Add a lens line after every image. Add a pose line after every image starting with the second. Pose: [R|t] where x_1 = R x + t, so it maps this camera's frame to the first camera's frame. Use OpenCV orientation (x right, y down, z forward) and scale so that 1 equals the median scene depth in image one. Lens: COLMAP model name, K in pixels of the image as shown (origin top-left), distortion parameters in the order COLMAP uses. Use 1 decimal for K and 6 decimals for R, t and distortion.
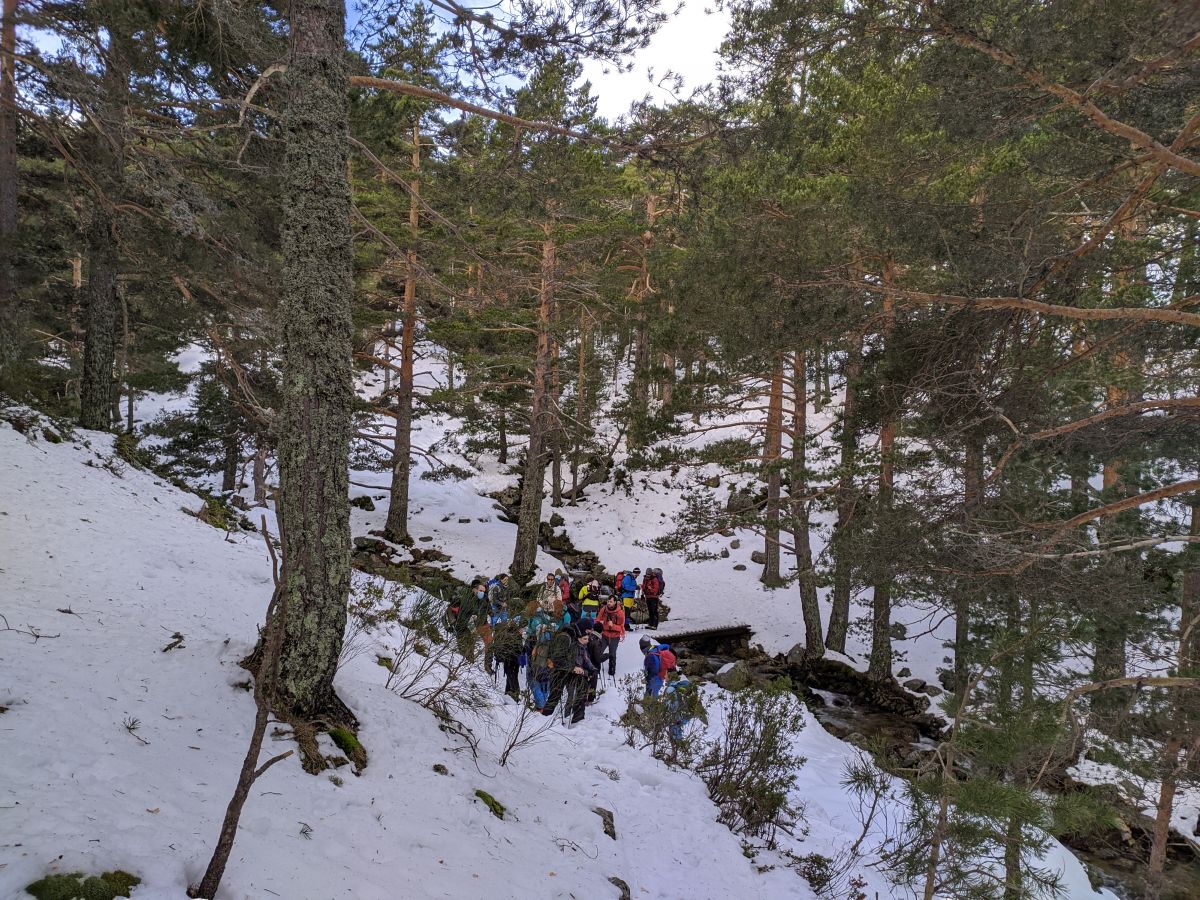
lens RADIAL K [[906.5, 0, 599.1], [0, 906.5, 447.9], [0, 0, 1]] dist [0.016394, 0.002233]
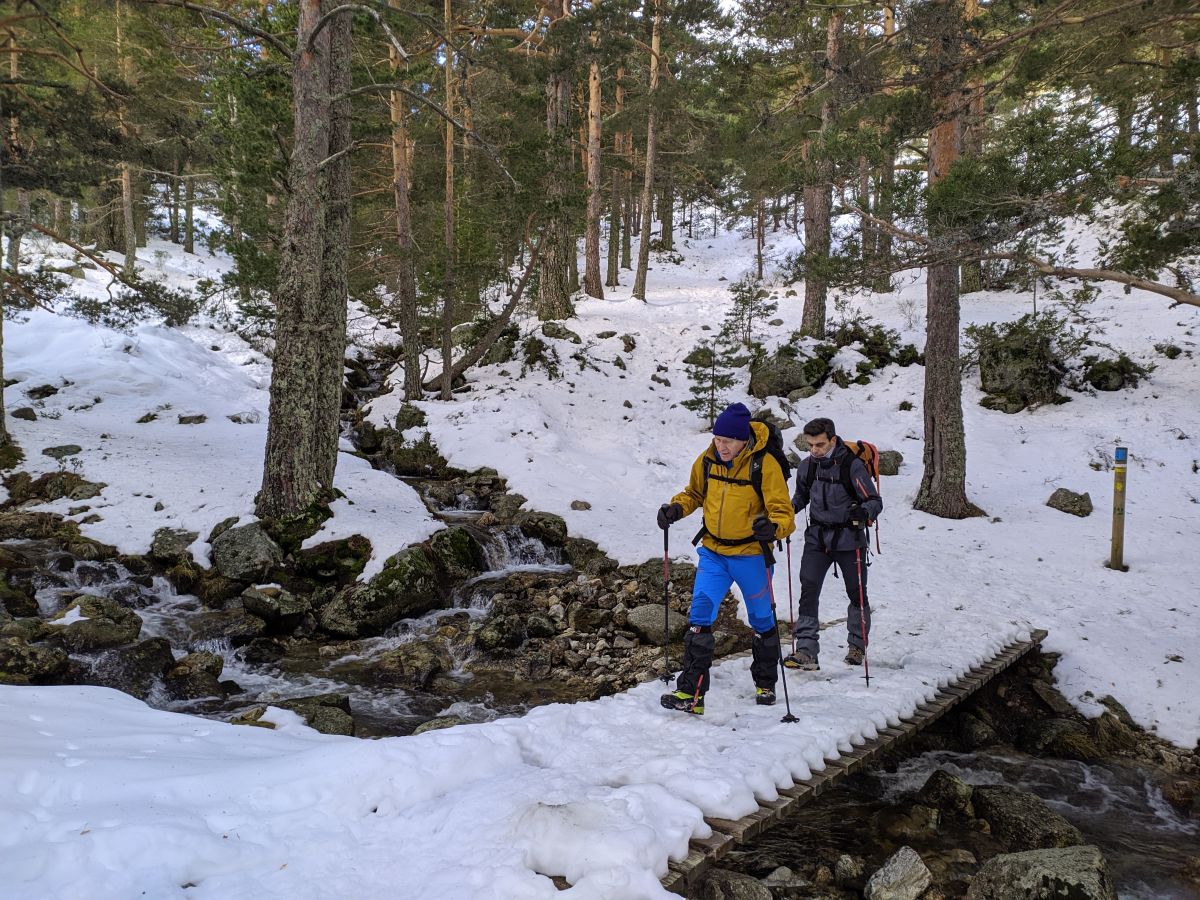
lens RADIAL K [[906.5, 0, 602.2], [0, 906.5, 450.9], [0, 0, 1]] dist [0.016394, 0.002233]
pose [[0.990520, -0.038909, 0.131746, -0.010274], [0.036317, 0.999098, 0.022022, 0.088232], [-0.132484, -0.017028, 0.991039, 0.509568]]
